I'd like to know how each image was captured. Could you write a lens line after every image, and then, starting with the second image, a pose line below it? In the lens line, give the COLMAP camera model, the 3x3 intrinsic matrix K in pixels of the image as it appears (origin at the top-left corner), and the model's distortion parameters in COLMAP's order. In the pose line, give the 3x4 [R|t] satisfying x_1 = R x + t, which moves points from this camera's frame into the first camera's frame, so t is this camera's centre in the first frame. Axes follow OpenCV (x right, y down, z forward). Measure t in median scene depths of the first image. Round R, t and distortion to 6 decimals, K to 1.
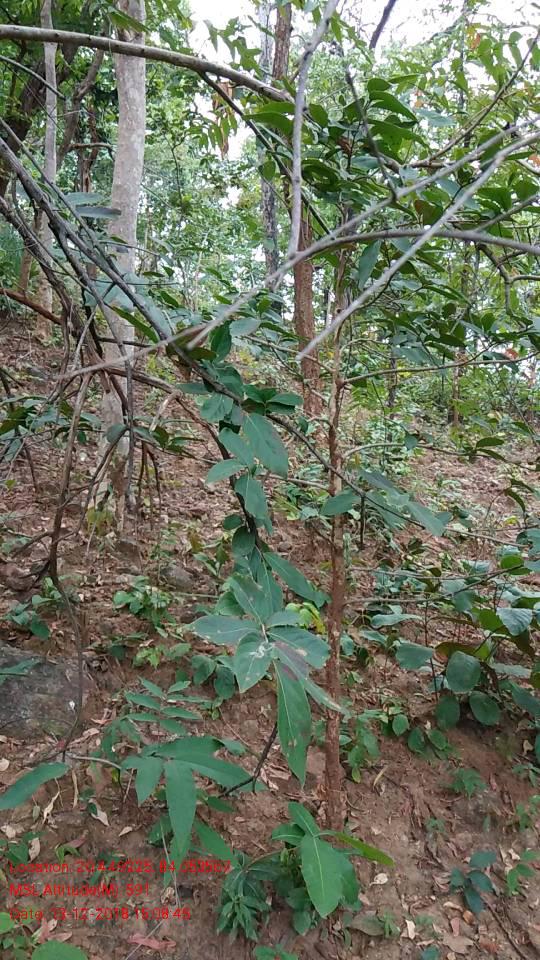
lens RADIAL K [[704.0, 0, 271.7], [0, 704.0, 476.8], [0, 0, 1]] dist [-0.013461, -0.016900]
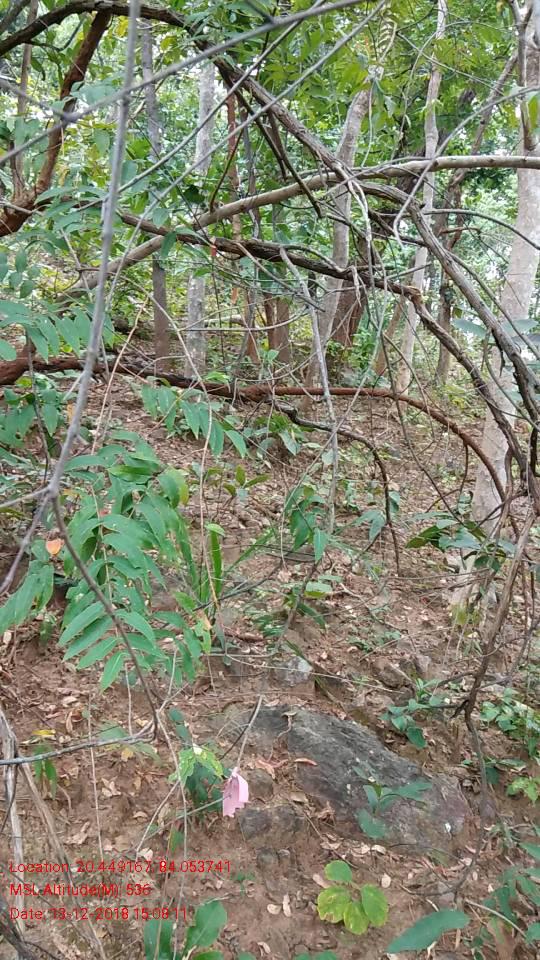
lens RADIAL K [[704.0, 0, 270.0], [0, 704.0, 480.6], [0, 0, 1]] dist [-0.013461, -0.016900]
pose [[0.905933, 0.067674, -0.417979, -0.121848], [-0.094866, 0.994491, -0.044597, -0.078909], [0.412658, 0.080054, 0.907361, -0.020635]]
